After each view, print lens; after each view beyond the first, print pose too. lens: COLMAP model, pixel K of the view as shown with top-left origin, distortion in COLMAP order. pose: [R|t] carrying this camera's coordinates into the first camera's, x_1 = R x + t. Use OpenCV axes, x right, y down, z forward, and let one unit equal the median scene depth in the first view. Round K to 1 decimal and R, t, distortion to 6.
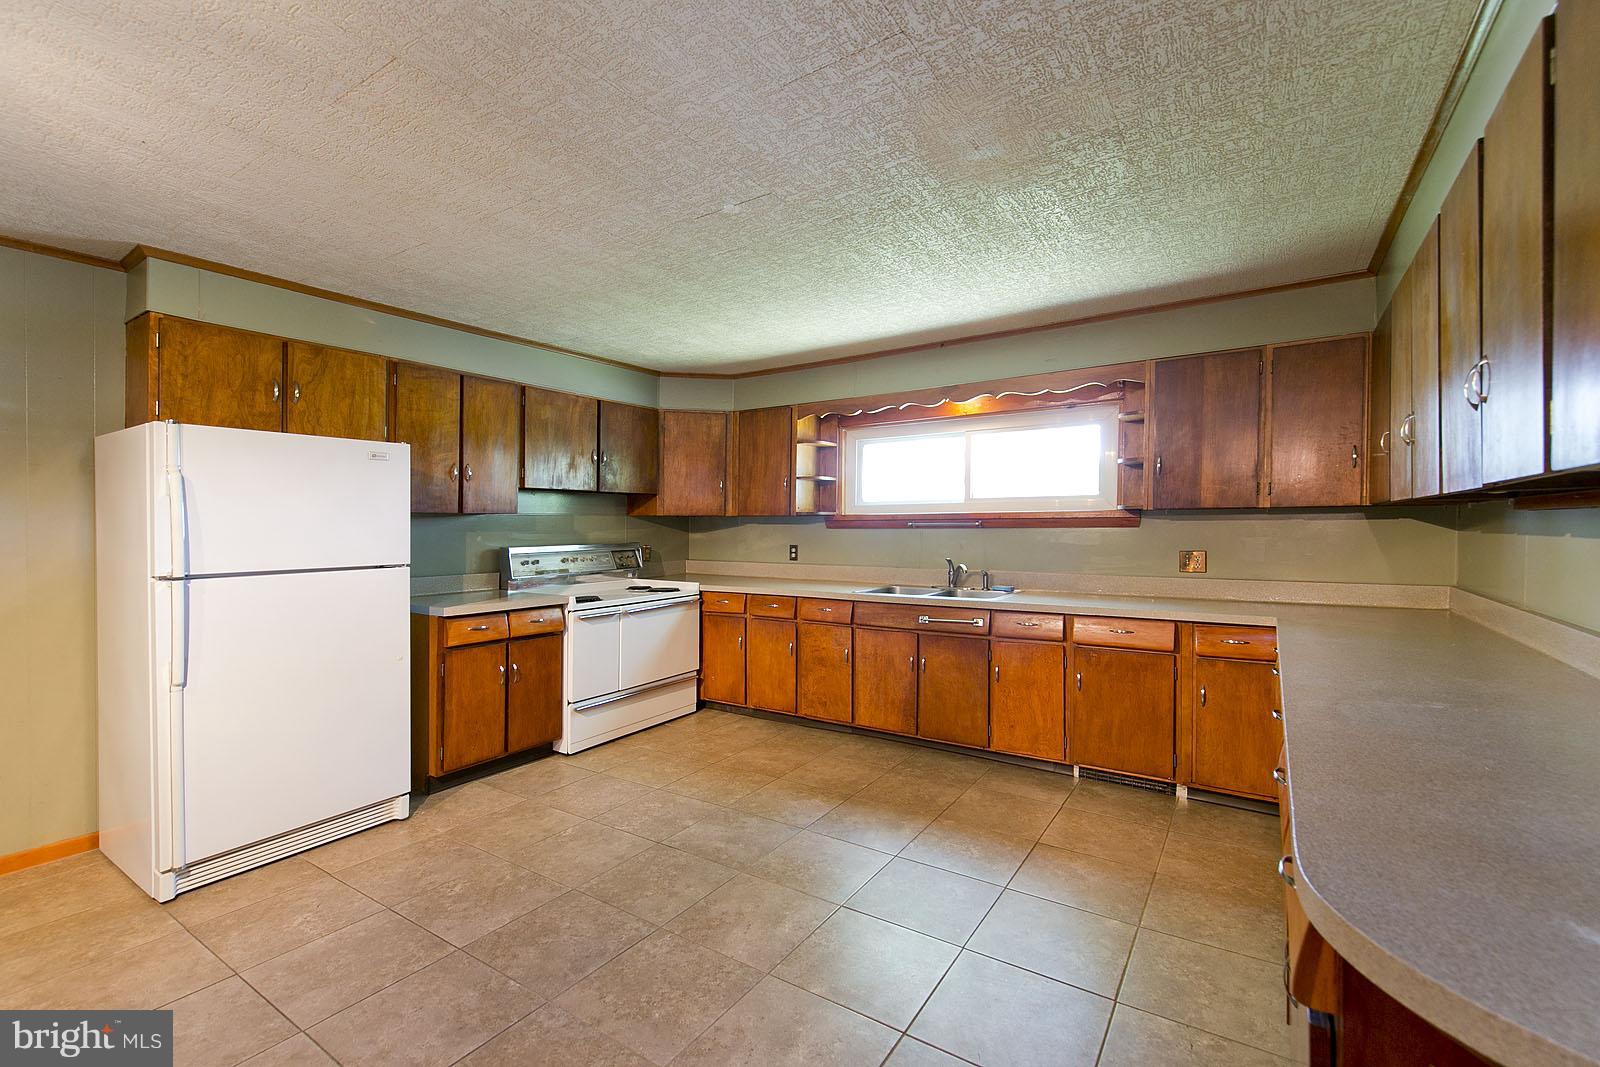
lens RADIAL K [[681.7, 0, 814.9], [0, 681.7, 526.1], [0, 0, 1]] dist [0.020913, -0.005677]
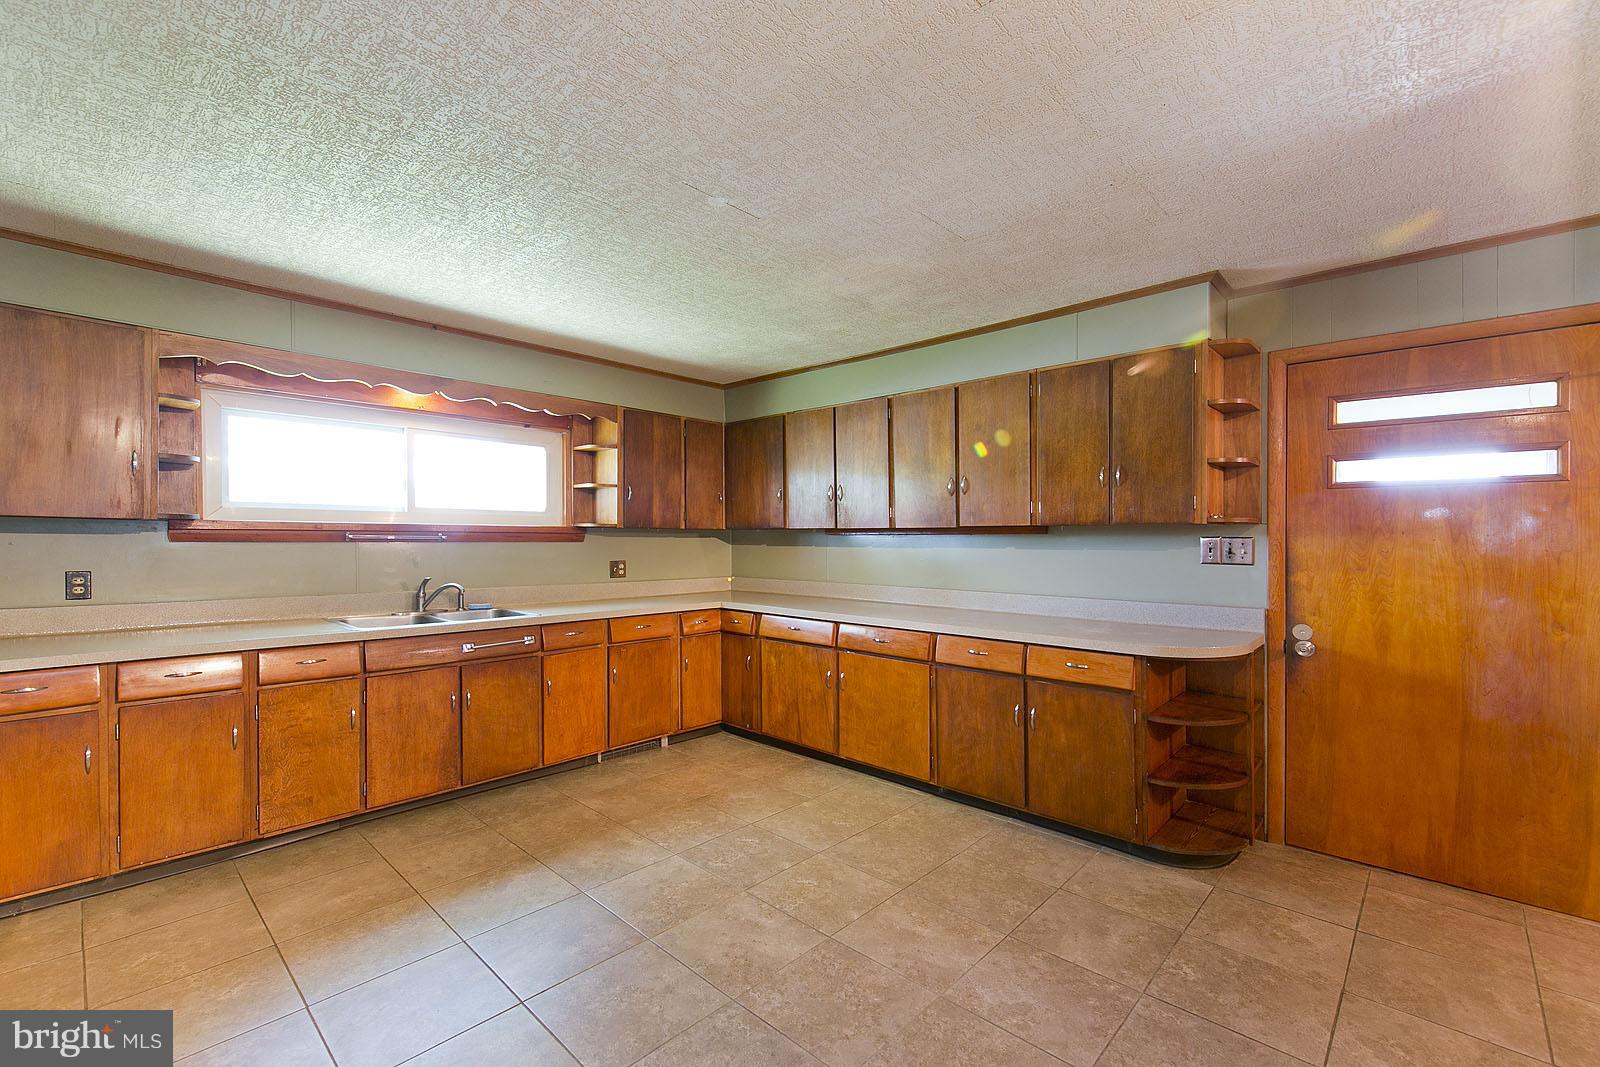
lens RADIAL K [[681.7, 0, 787.3], [0, 681.7, 531.9], [0, 0, 1]] dist [0.020913, -0.005677]
pose [[0.196845, 0.019943, 0.980232, -0.647512], [-0.005953, 0.999799, -0.019145, 0.004693], [-0.980417, -0.002067, 0.196924, 0.457993]]
